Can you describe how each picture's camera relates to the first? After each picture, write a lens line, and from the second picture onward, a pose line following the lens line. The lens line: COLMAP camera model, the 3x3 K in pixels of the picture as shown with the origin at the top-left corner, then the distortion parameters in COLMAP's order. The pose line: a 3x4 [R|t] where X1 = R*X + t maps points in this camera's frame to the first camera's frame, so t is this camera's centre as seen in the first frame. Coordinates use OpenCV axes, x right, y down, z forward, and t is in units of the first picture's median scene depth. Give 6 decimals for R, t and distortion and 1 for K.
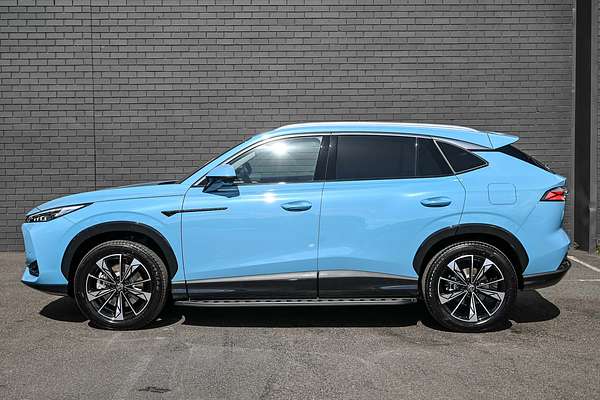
lens RADIAL K [[814.7, 0, 290.0], [0, 814.7, 196.1], [0, 0, 1]] dist [0.437417, 0.000000]
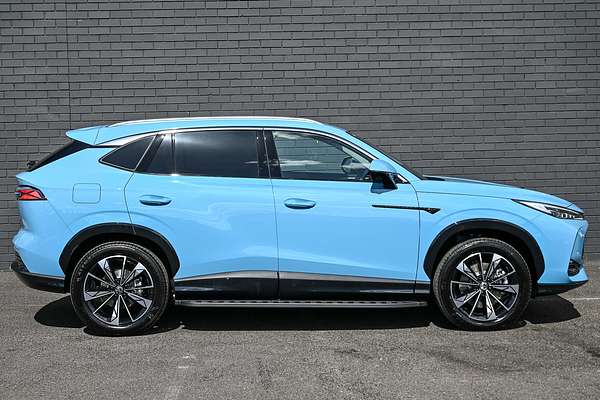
lens RADIAL K [[792.5, 0, 297.4], [0, 792.5, 204.3], [0, 0, 1]] dist [0.267480, 0.000000]
pose [[0.999859, -0.011348, 0.012407, -0.021656], [0.011179, 0.999845, 0.013631, -0.006268], [-0.012560, -0.013491, 0.999830, 0.197530]]
